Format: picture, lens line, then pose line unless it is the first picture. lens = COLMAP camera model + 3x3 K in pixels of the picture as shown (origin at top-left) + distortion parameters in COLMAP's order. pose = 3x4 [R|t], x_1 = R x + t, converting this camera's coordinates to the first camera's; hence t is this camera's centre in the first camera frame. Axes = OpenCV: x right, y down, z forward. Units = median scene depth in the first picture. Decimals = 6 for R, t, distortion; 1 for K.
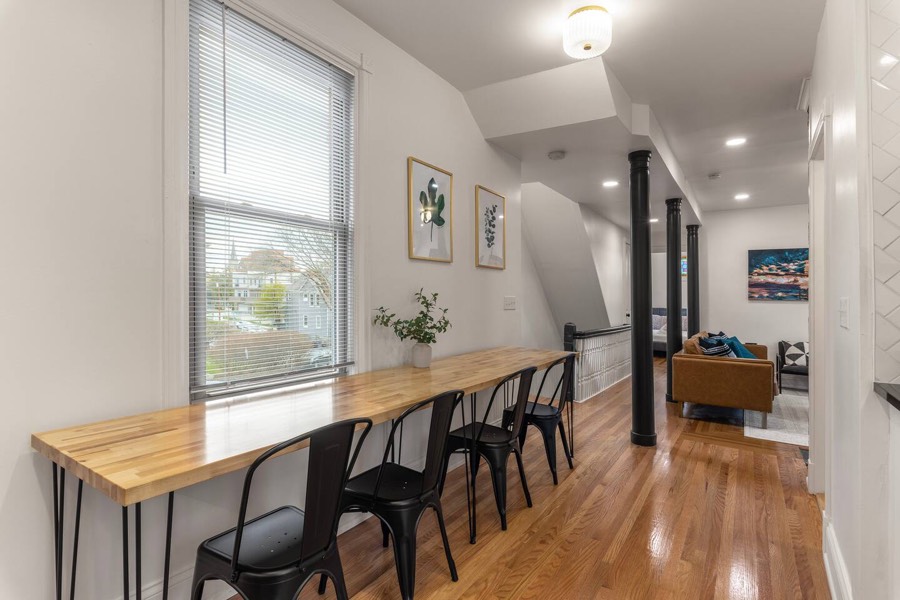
lens RADIAL K [[448.3, 0, 433.6], [0, 448.3, 296.6], [0, 0, 1]] dist [-0.017444, 0.000346]
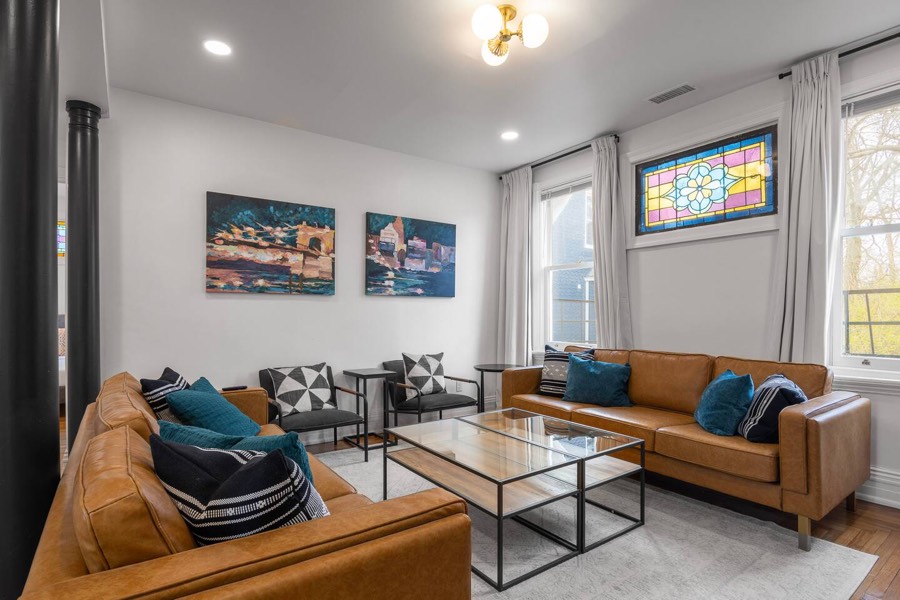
lens RADIAL K [[448.3, 0, 436.6], [0, 448.3, 306.3], [0, 0, 1]] dist [-0.017444, 0.000346]
pose [[0.351071, -0.004979, 0.936336, 0.342606], [-0.003004, 0.999975, 0.006443, 0.019852], [-0.936344, -0.005075, 0.351047, 0.604140]]
